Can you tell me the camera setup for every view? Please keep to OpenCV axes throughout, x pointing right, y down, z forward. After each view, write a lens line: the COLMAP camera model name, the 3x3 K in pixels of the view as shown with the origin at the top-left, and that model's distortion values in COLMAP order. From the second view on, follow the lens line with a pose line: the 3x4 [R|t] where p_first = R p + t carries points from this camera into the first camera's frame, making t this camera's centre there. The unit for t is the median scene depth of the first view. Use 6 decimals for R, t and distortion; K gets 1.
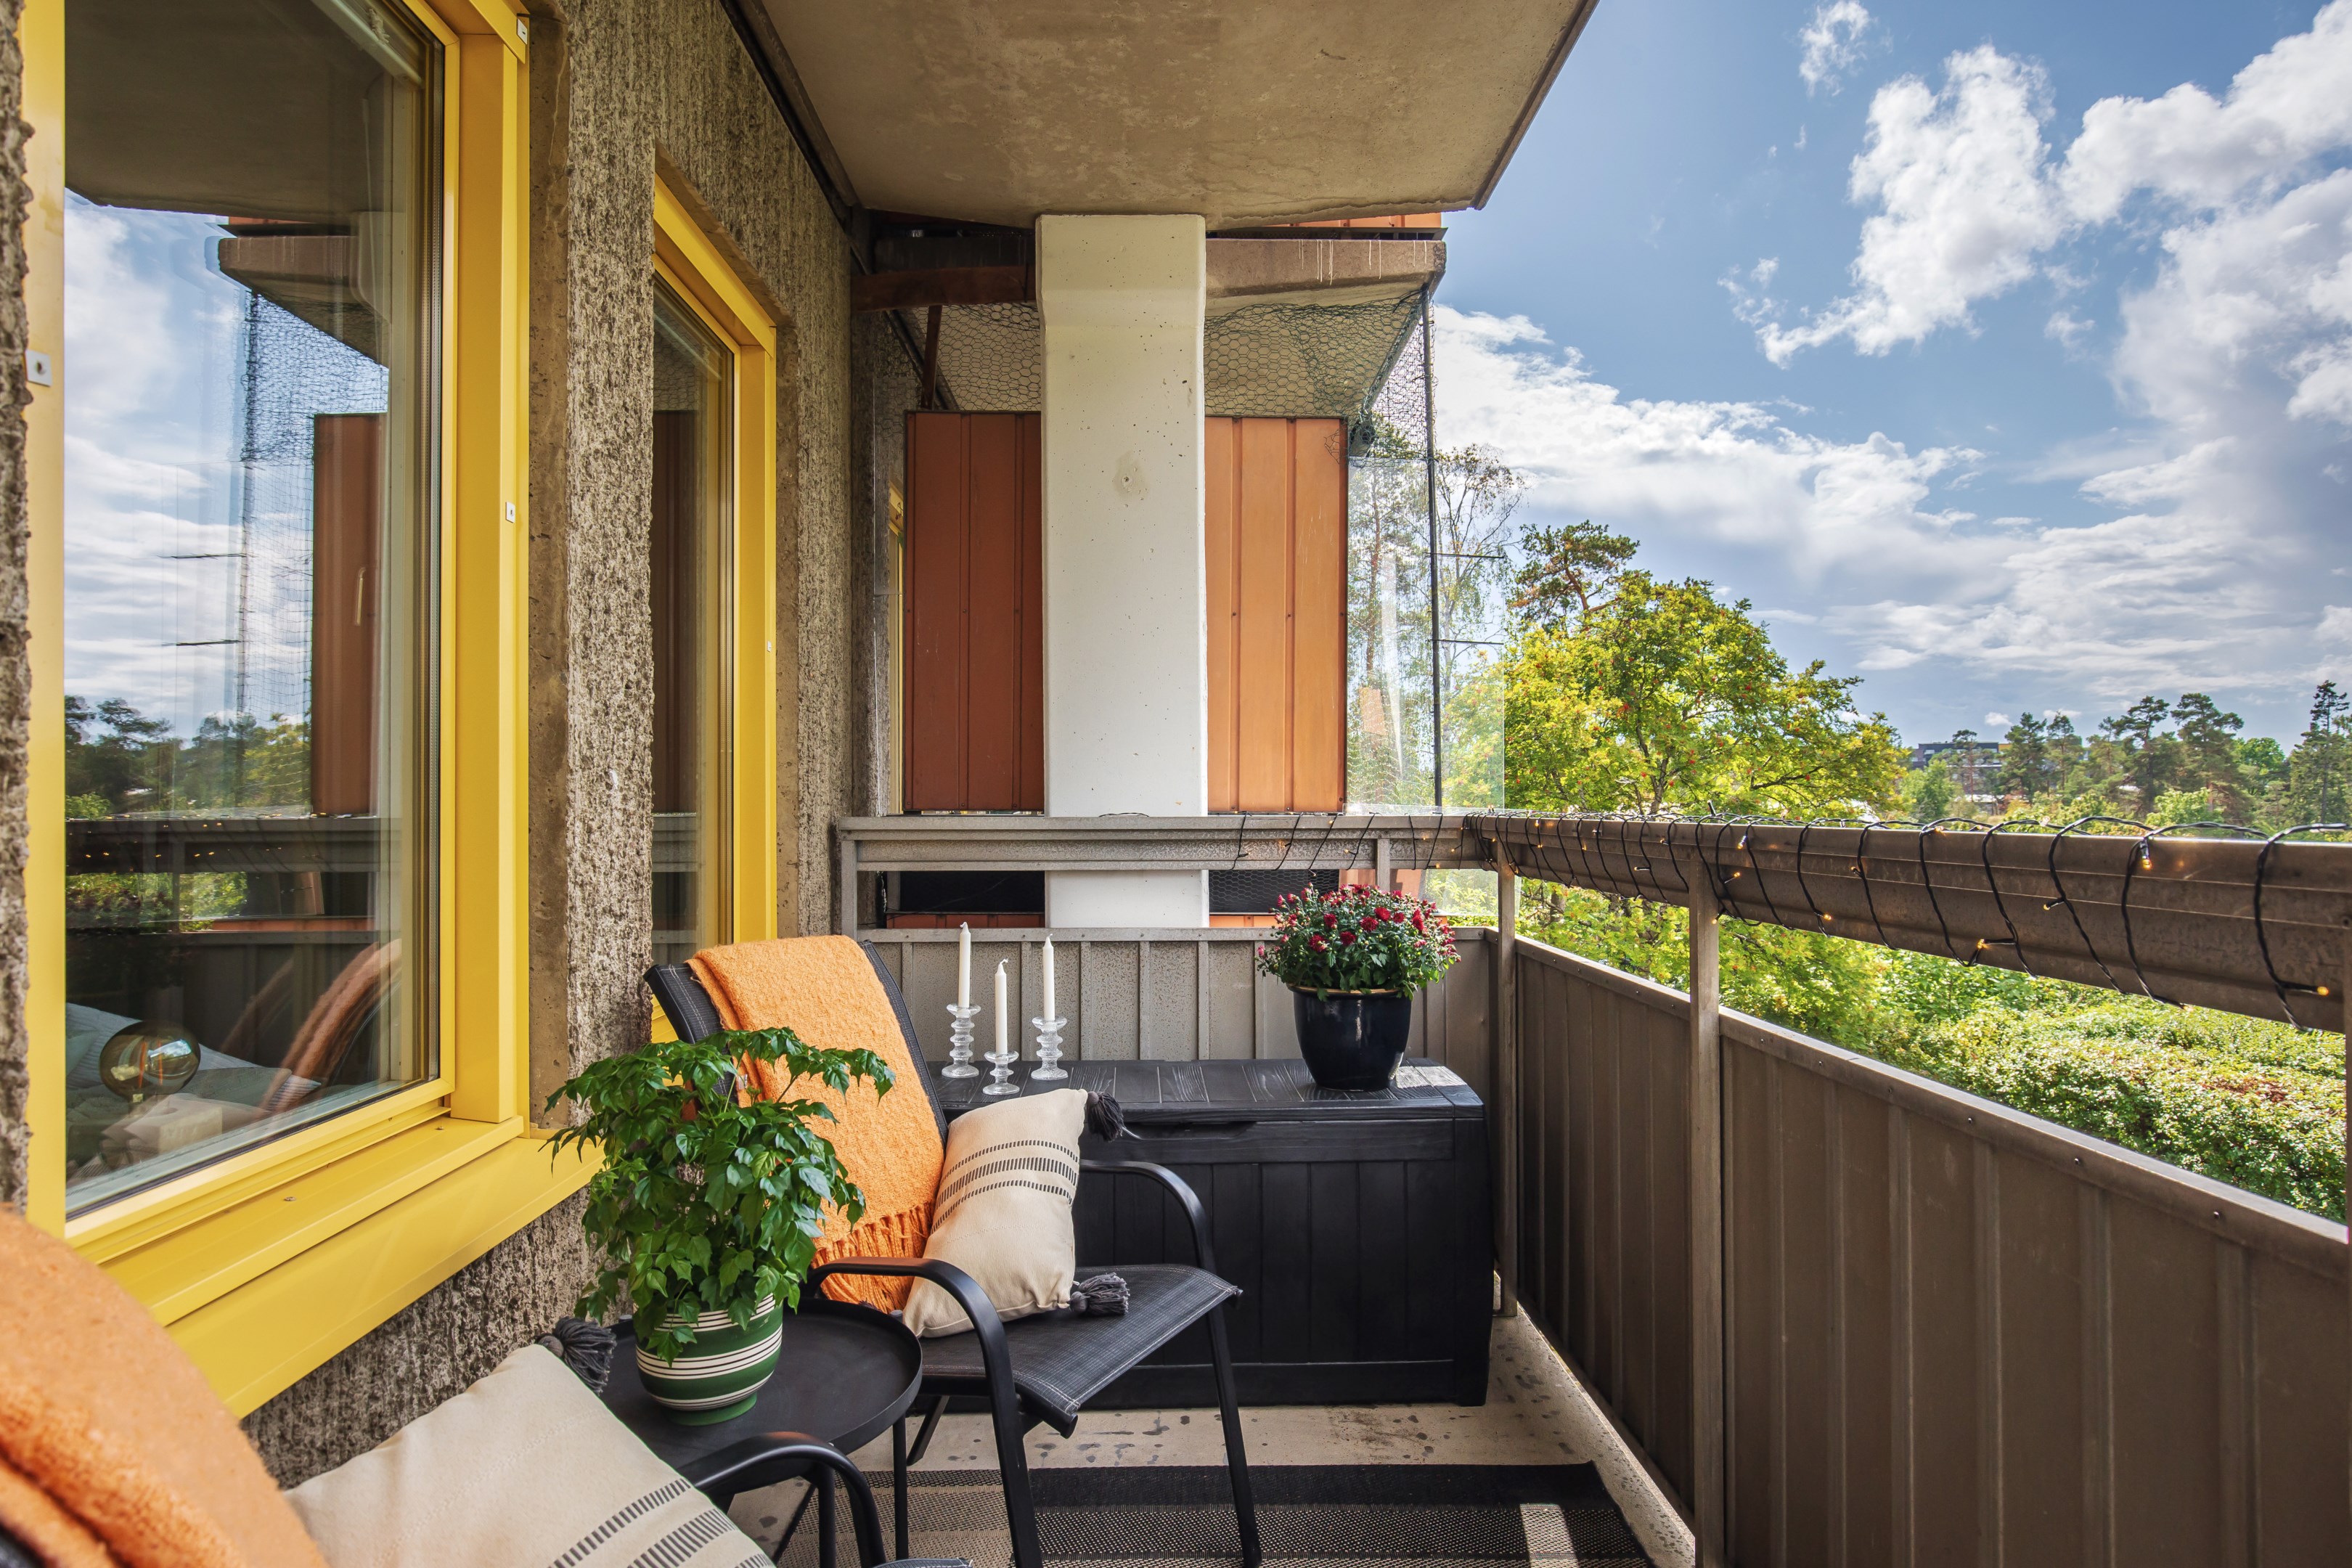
lens RADIAL K [[1297.2, 0, 1176.0], [0, 1297.2, 784.0], [0, 0, 1]] dist [-0.003422, -0.000237]
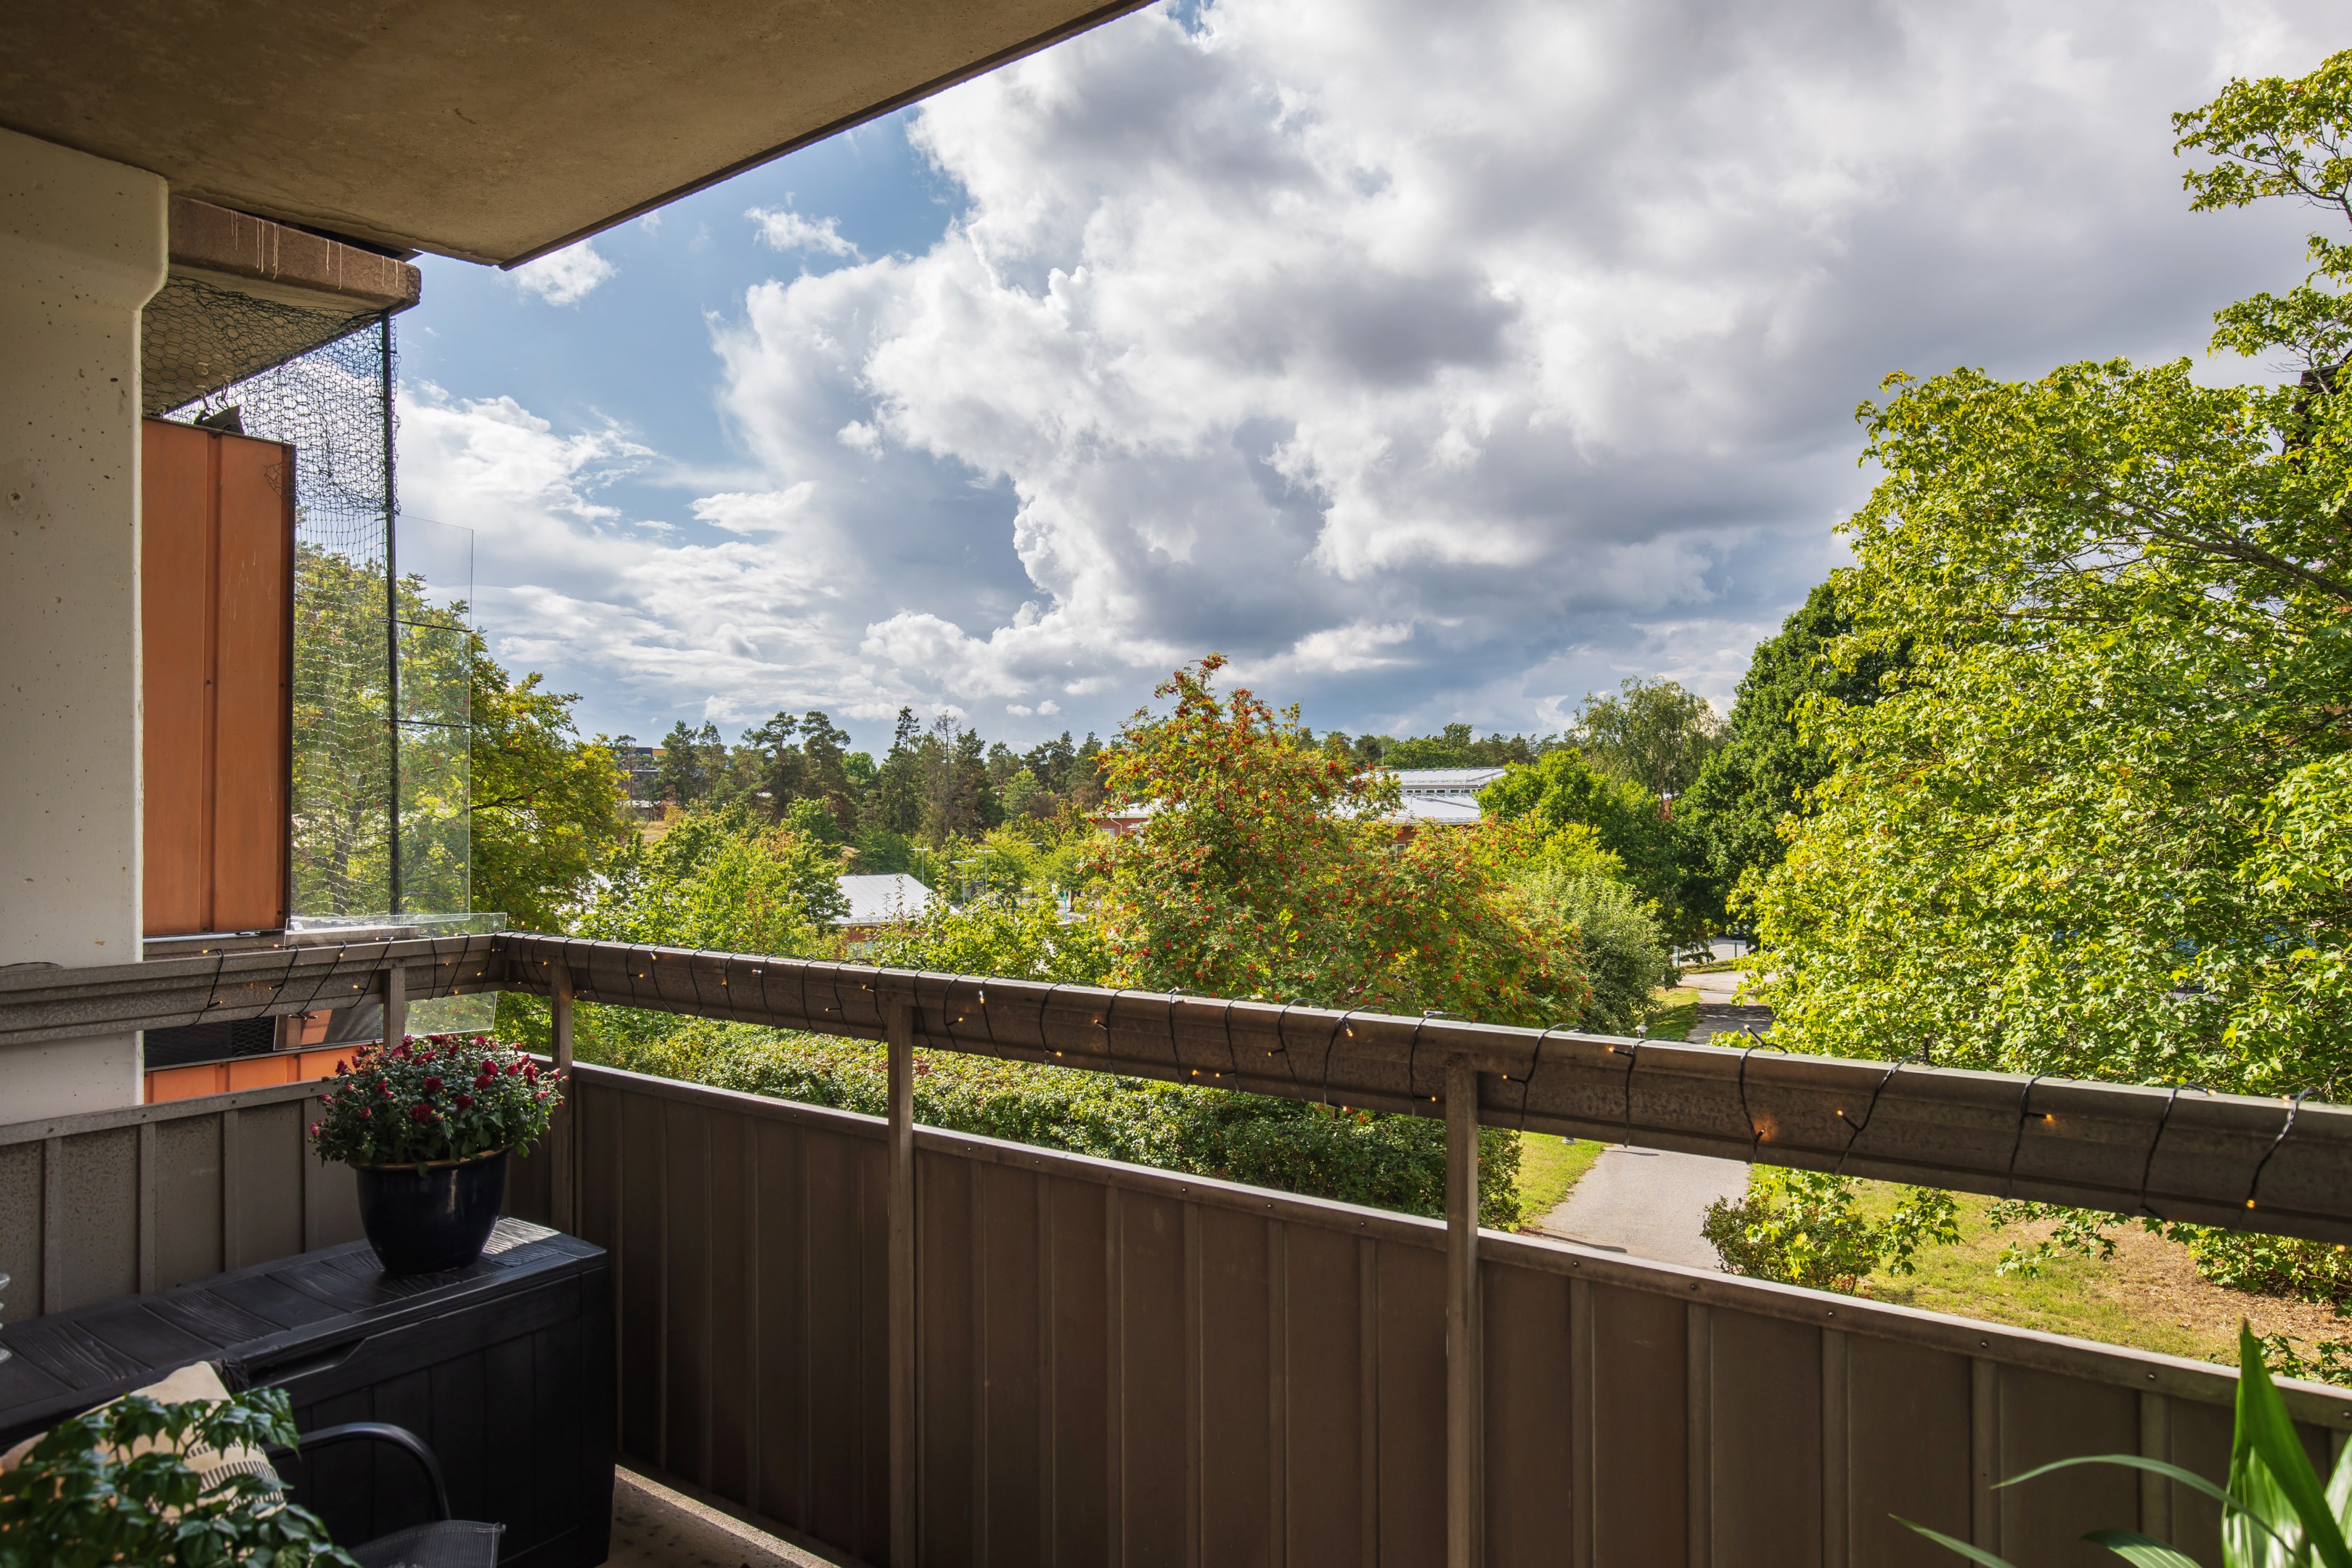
lens RADIAL K [[1432.1, 0, 1176.0], [0, 1432.1, 784.0], [0, 0, 1]] dist [-0.002009, 0.002944]
pose [[0.604392, 0.010098, 0.796623, -0.285222], [-0.009855, 0.999938, -0.005198, -0.079734], [-0.796626, -0.004709, 0.604454, 0.008133]]
